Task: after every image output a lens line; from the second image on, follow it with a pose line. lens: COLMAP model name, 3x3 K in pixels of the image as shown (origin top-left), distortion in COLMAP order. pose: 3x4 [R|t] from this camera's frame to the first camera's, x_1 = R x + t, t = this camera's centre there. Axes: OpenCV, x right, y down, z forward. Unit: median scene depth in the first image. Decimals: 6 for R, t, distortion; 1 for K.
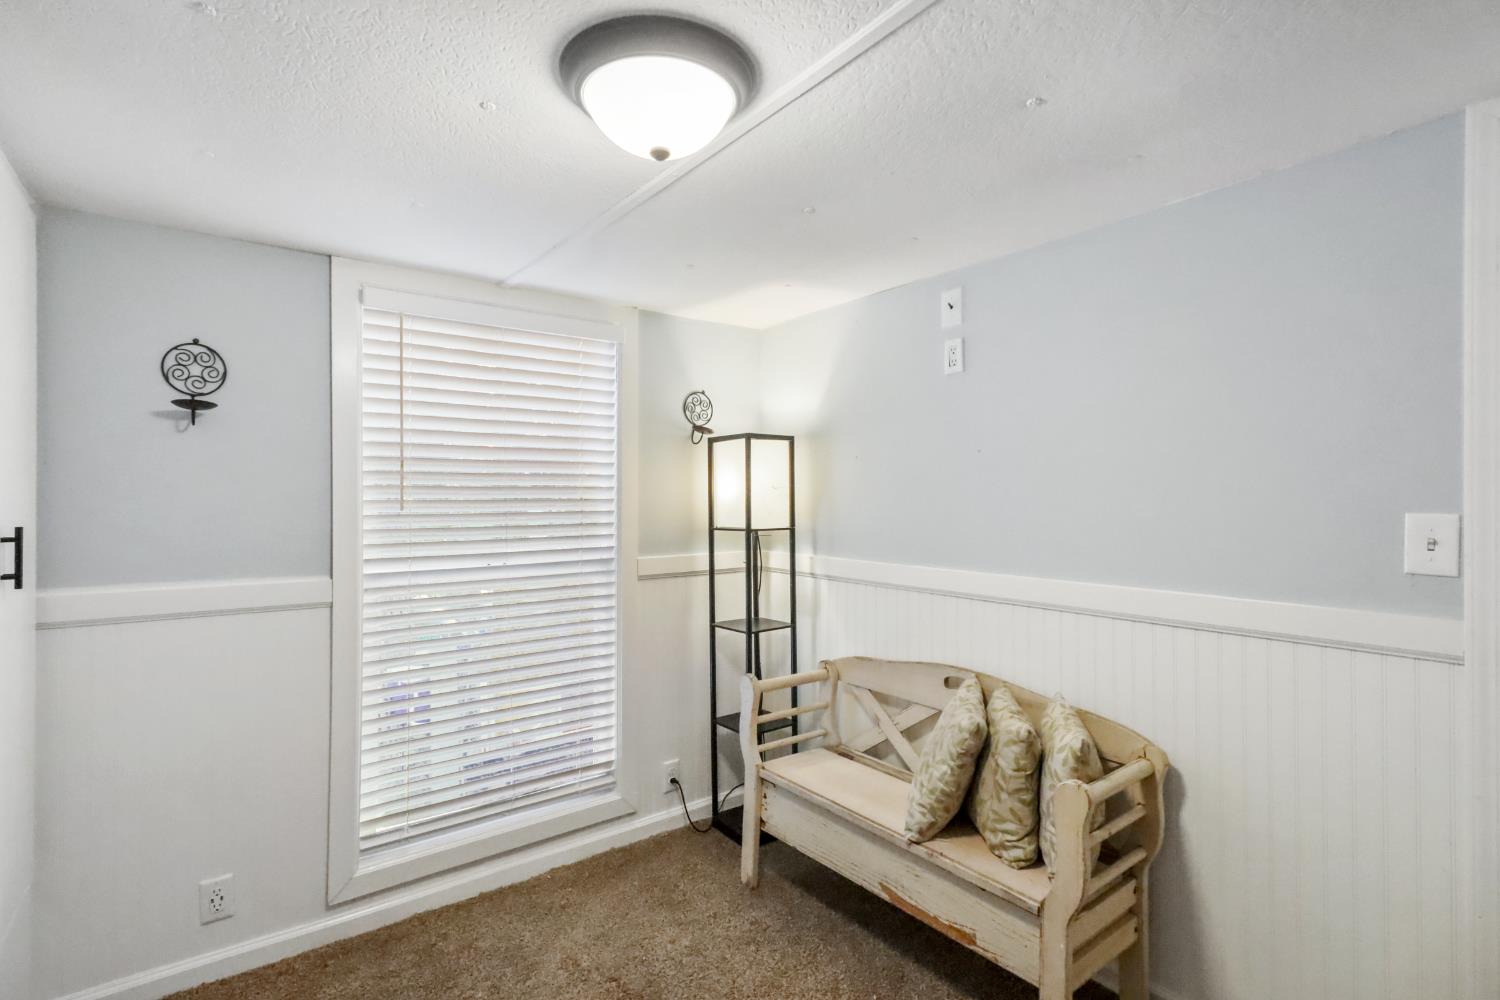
lens RADIAL K [[714.9, 0, 752.9], [0, 714.9, 504.4], [0, 0, 1]] dist [0.003945, 0.000596]
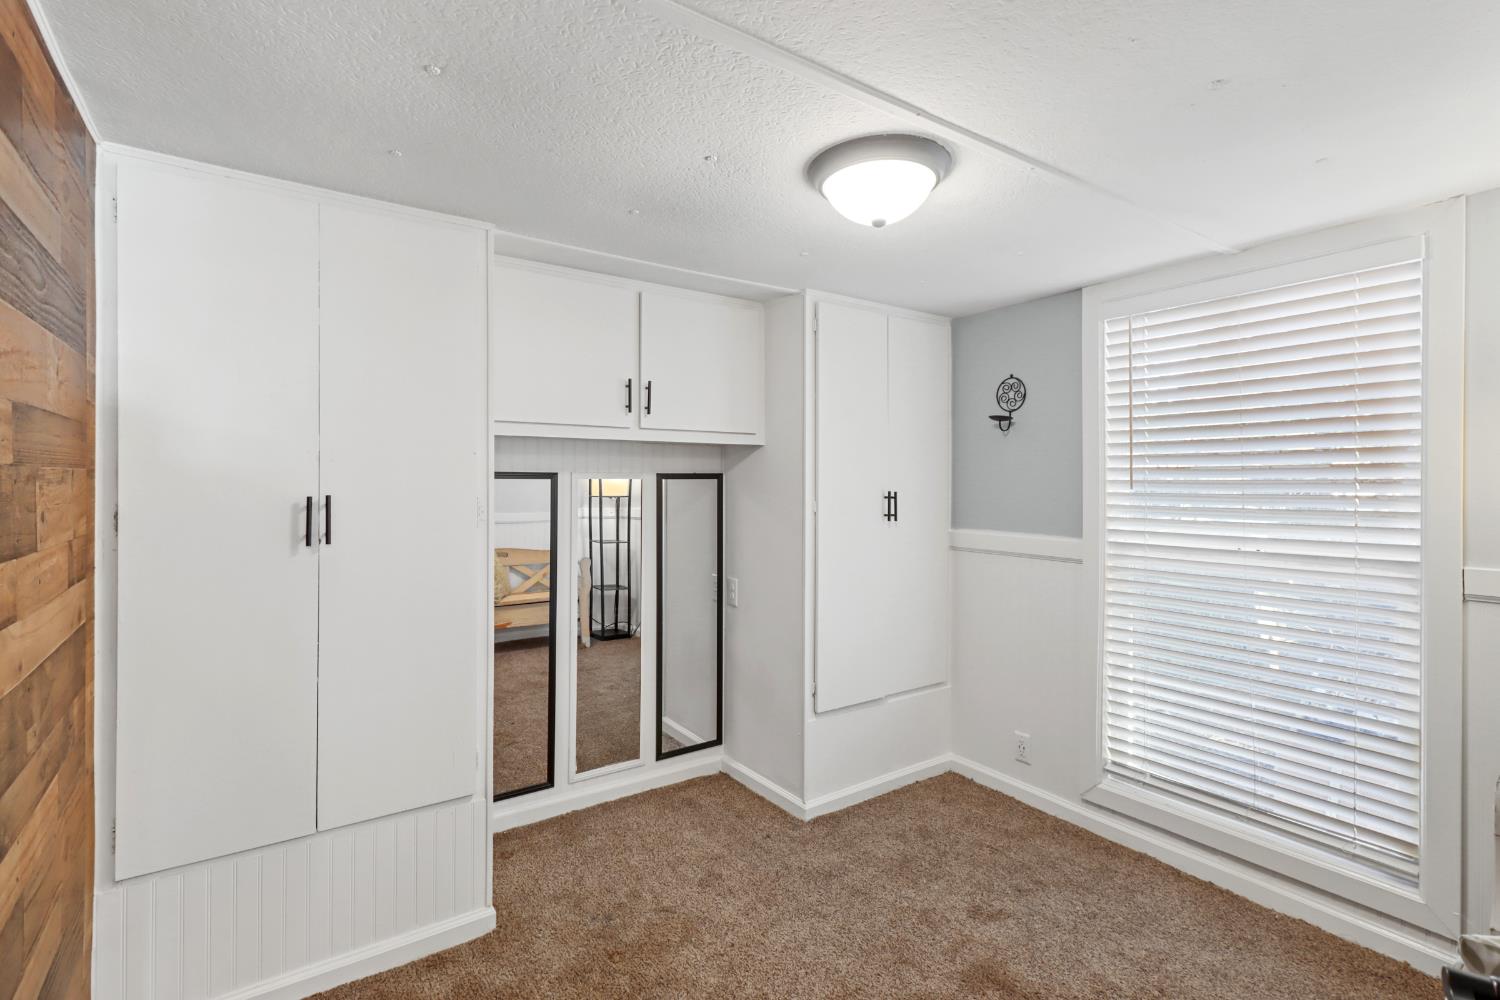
lens RADIAL K [[711.8, 0, 742.0], [0, 711.8, 484.3], [0, 0, 1]] dist [0.004323, 0.000404]
pose [[-0.053971, 0.011267, -0.998479, 0.719668], [-0.005739, 0.999916, 0.011594, -0.009802], [0.998526, 0.006356, -0.053901, 0.471357]]
